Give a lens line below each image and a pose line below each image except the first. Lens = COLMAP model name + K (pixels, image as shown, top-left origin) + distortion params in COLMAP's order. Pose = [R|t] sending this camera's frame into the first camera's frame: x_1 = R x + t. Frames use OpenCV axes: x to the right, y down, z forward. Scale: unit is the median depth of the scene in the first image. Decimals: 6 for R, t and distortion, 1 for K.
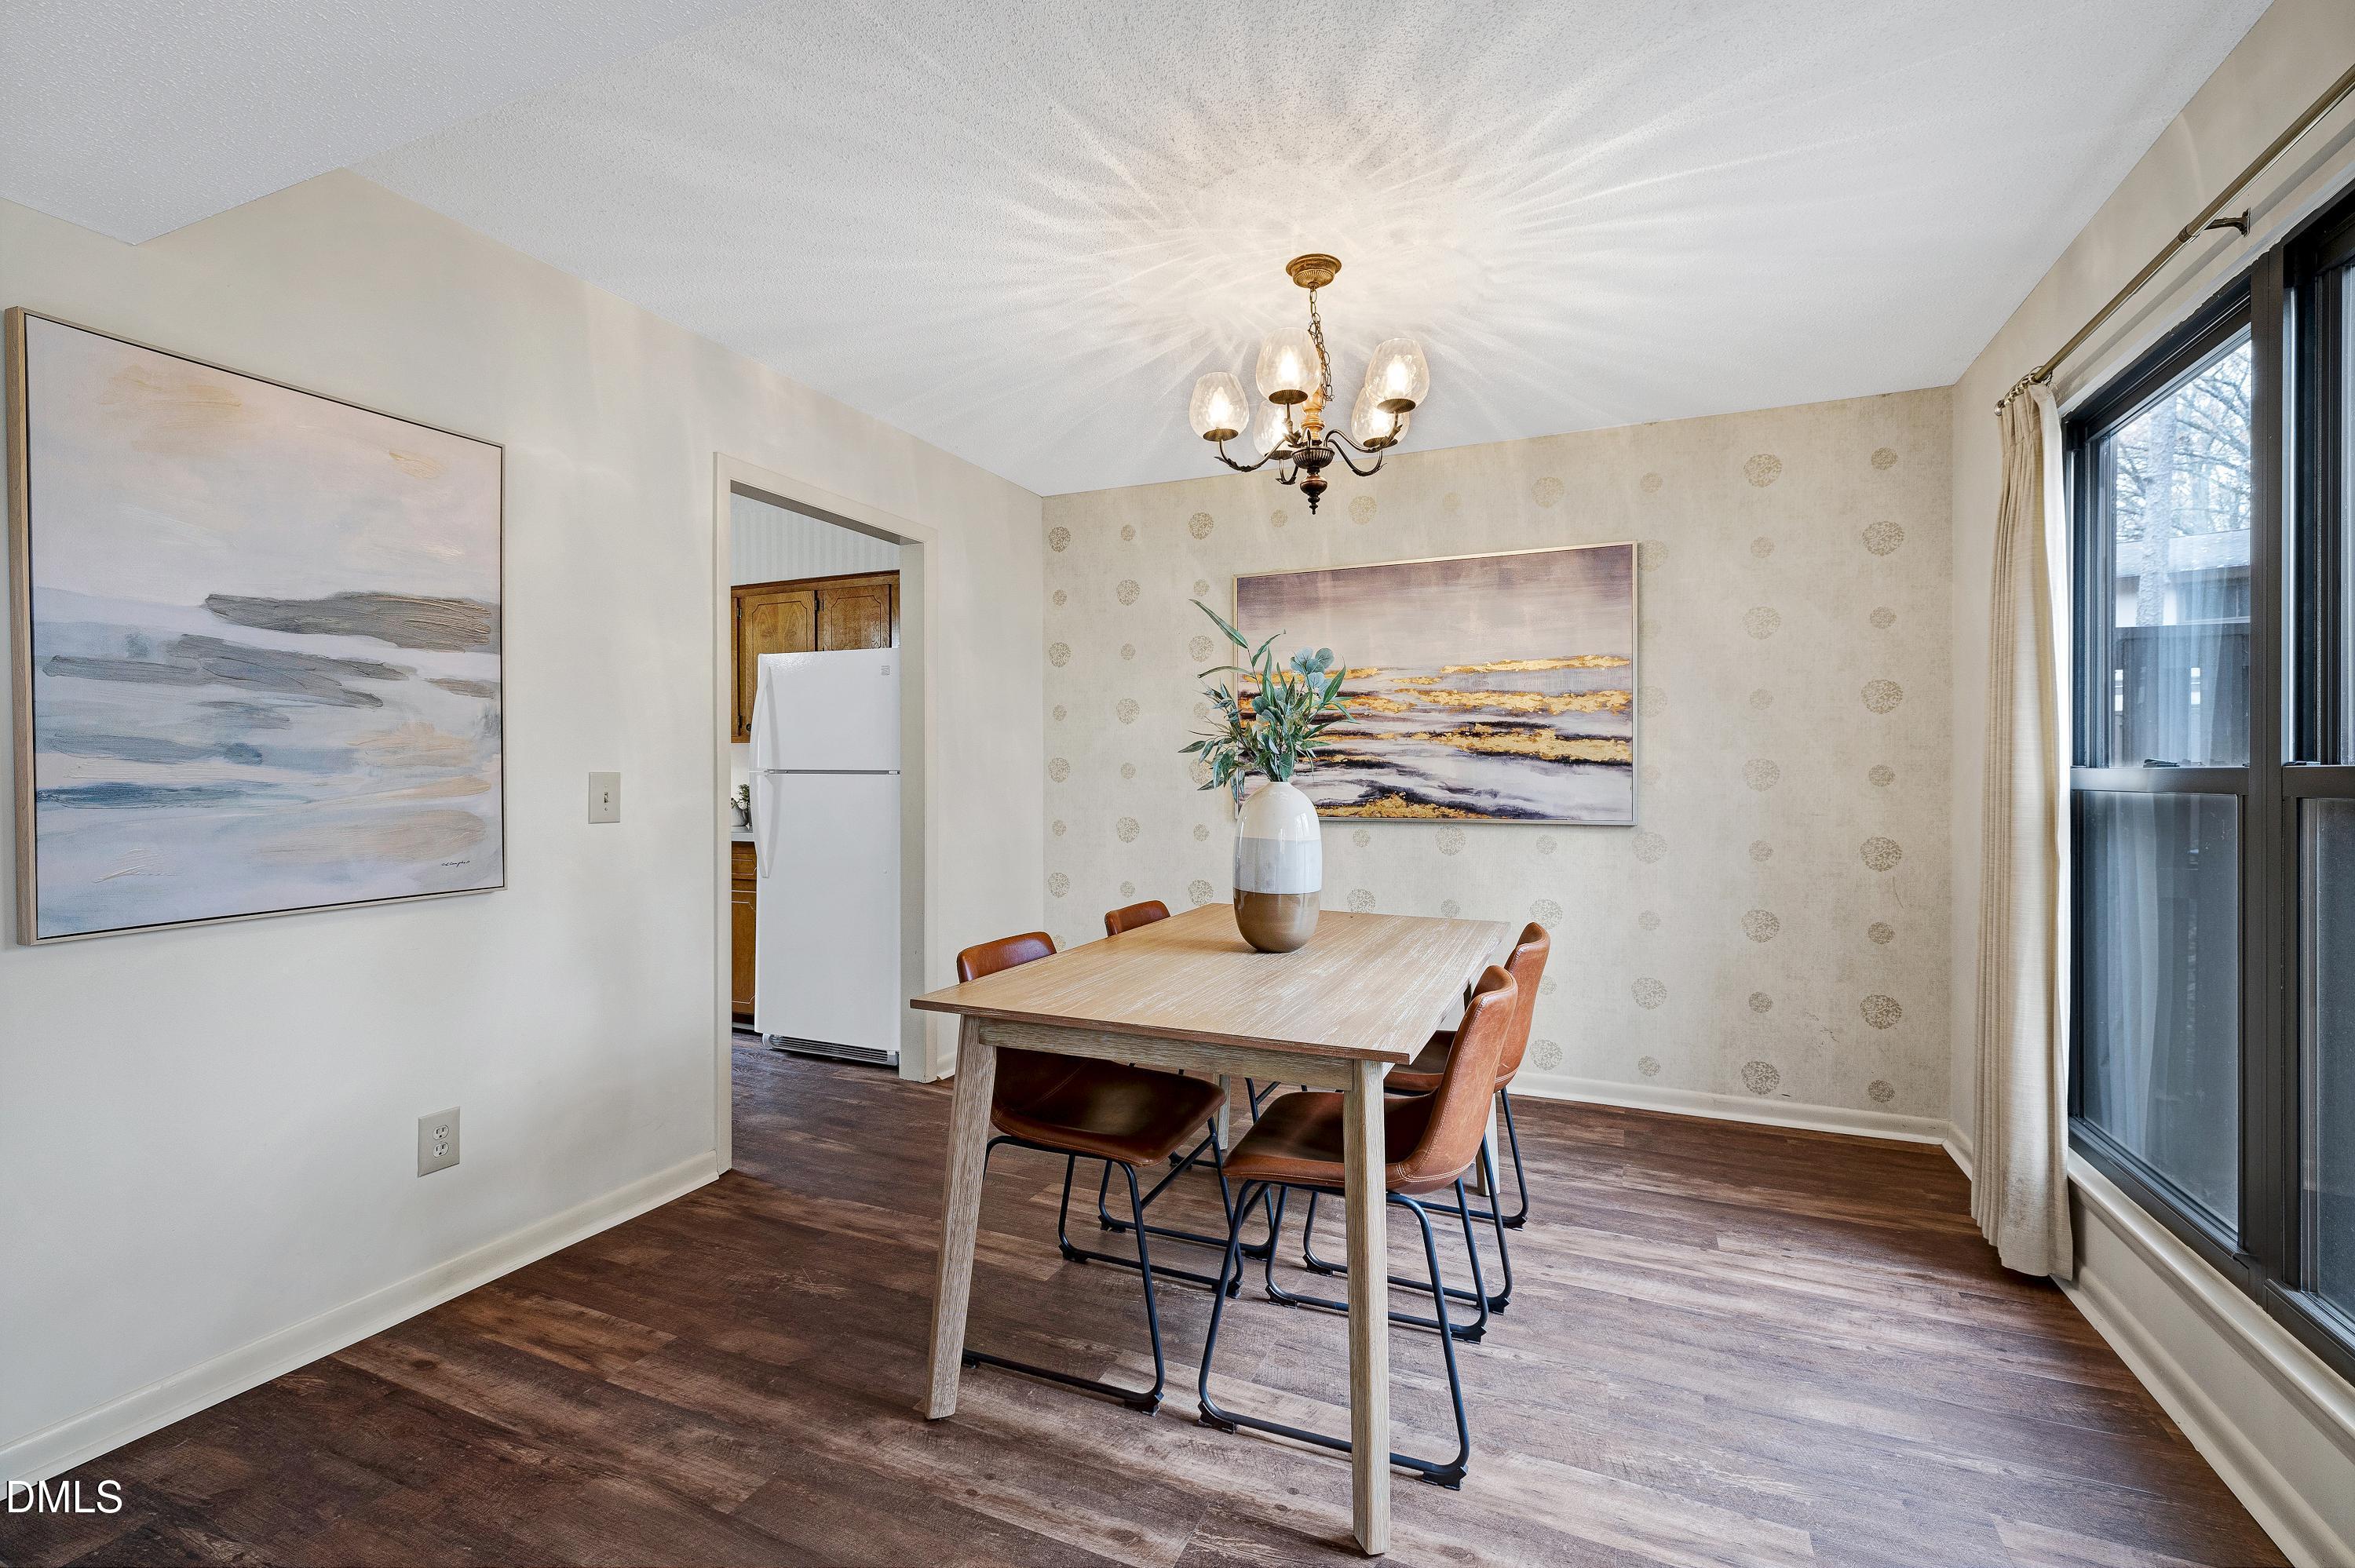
lens RADIAL K [[1000.0, 0, 1176.5], [0, 1000.0, 779.0], [0, 0, 1]] dist [0.001671, -0.000160]
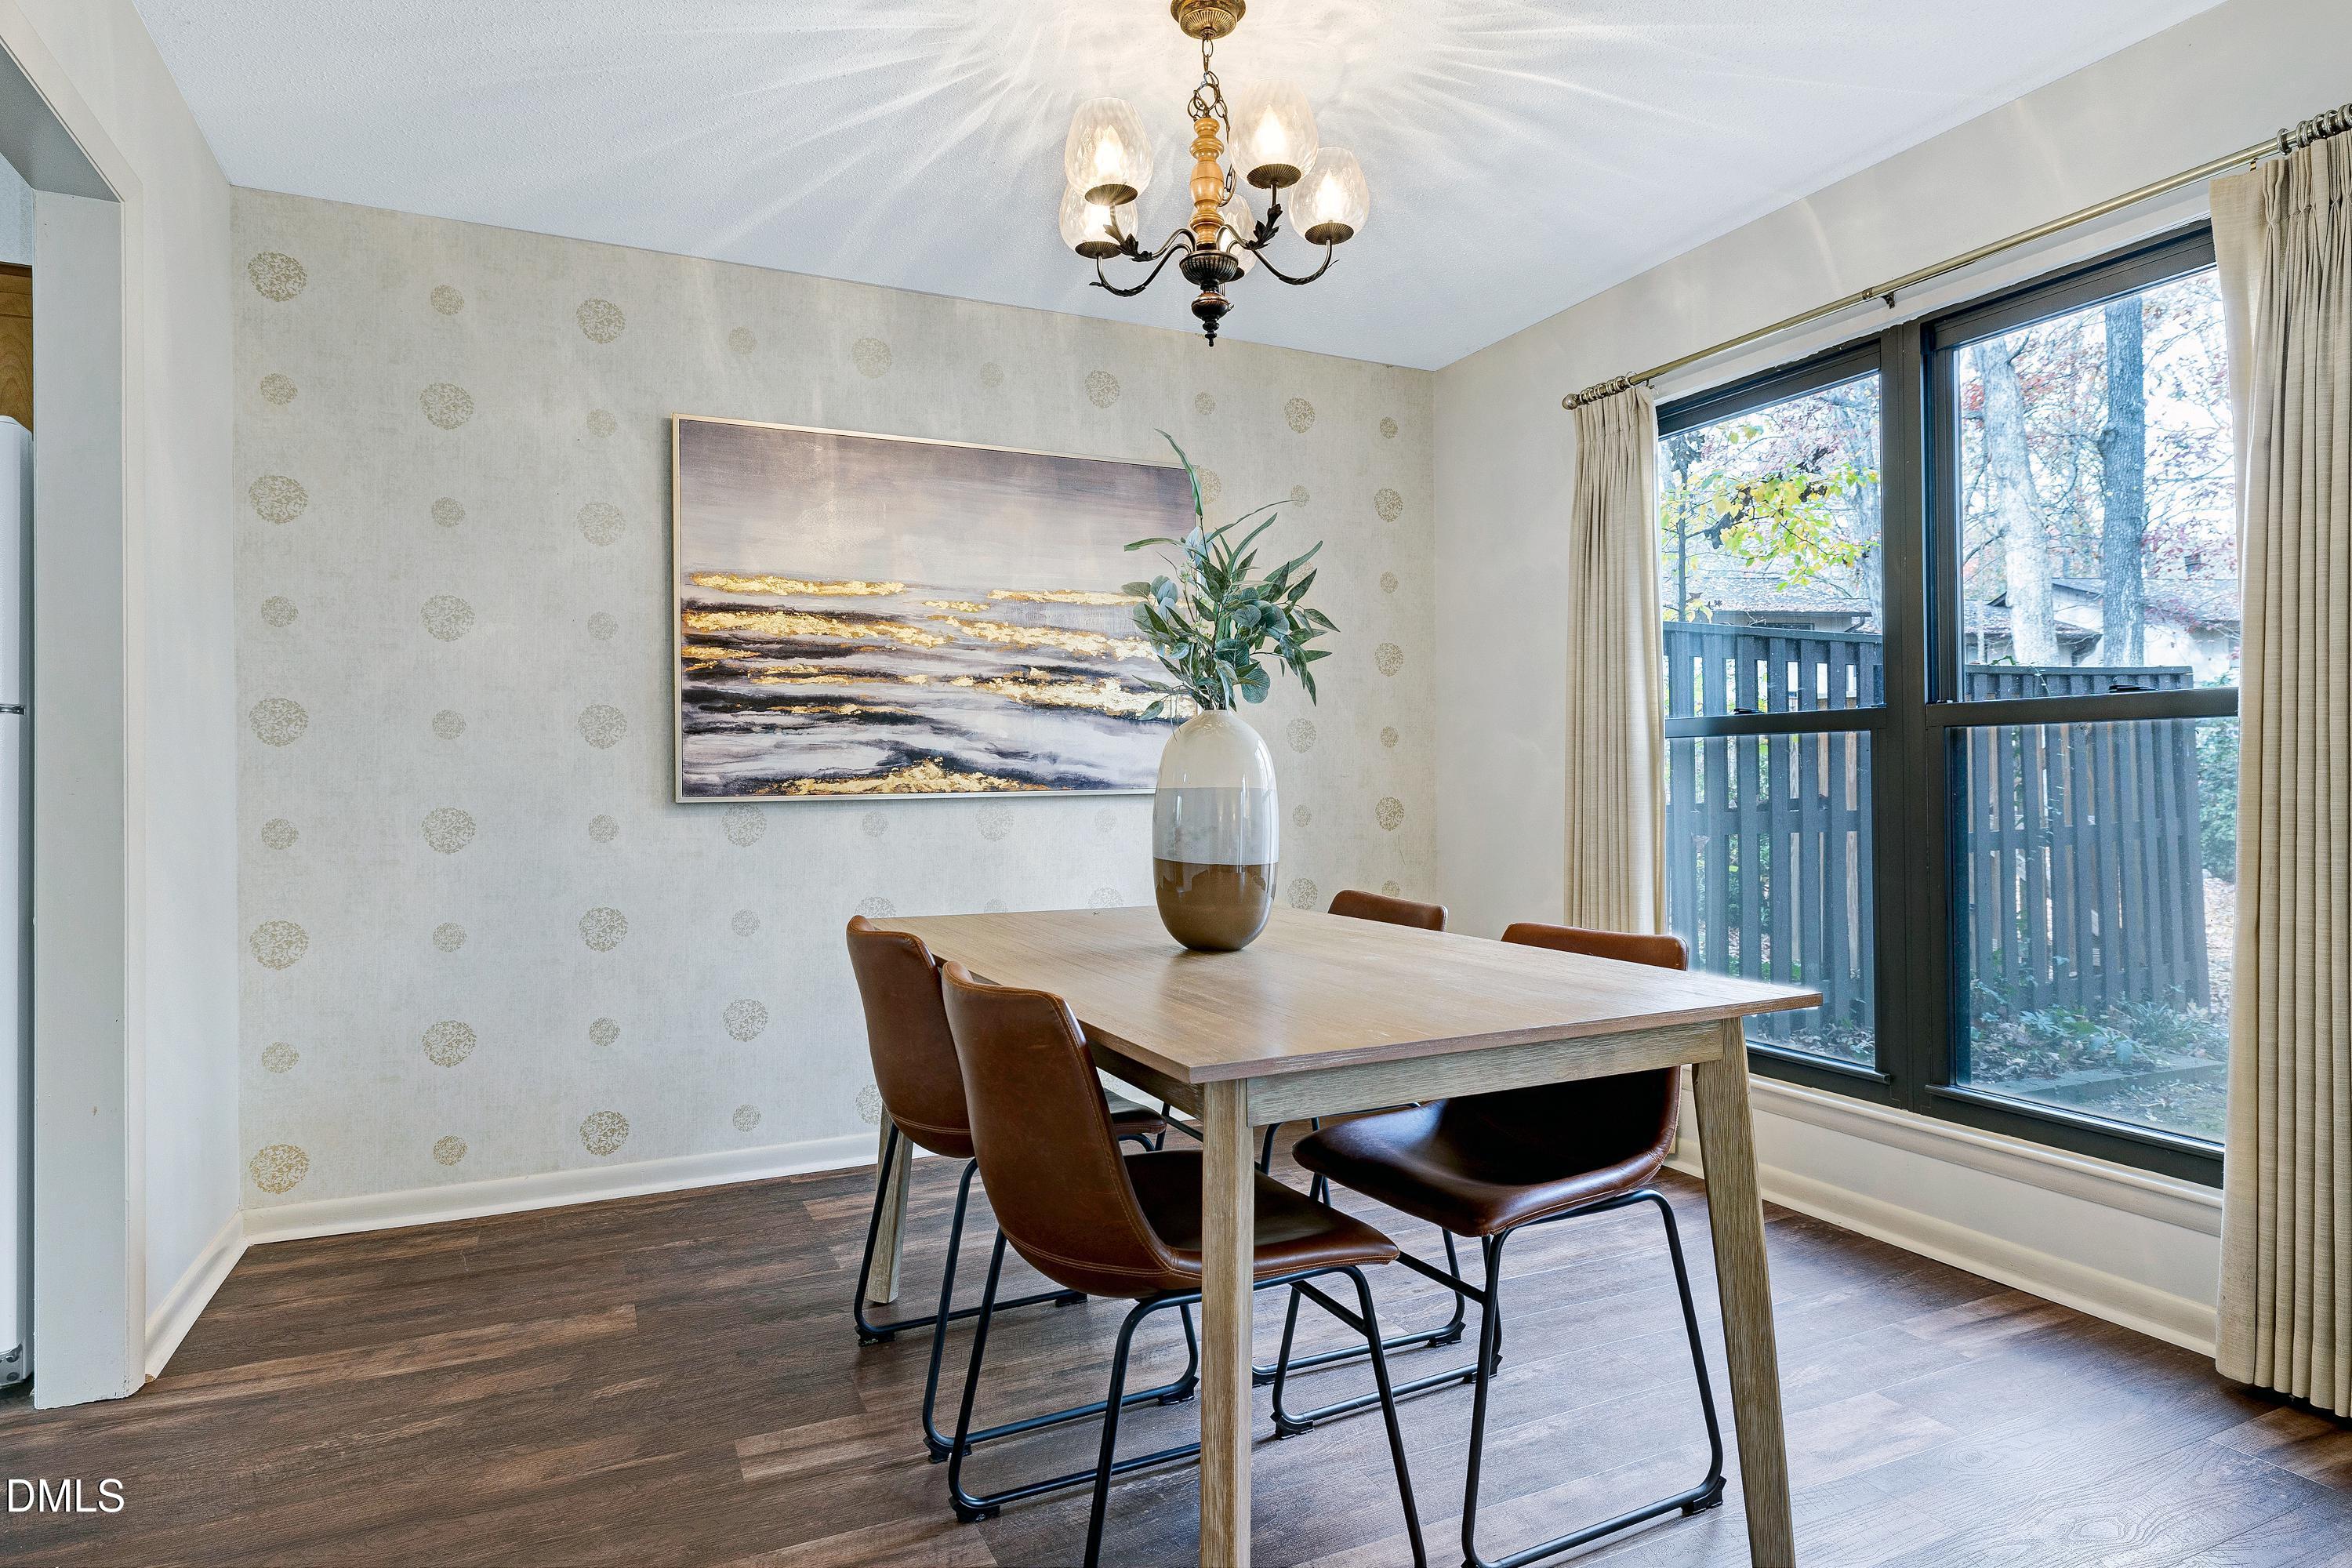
lens RADIAL K [[1288.2, 0, 1150.6], [0, 1288.2, 768.7], [0, 0, 1]] dist [-0.004287, -0.000603]
pose [[0.662396, -0.002878, 0.749148, -0.383995], [0.013021, 0.999886, -0.007671, 0.031503], [-0.749041, 0.014836, 0.662358, 0.270411]]
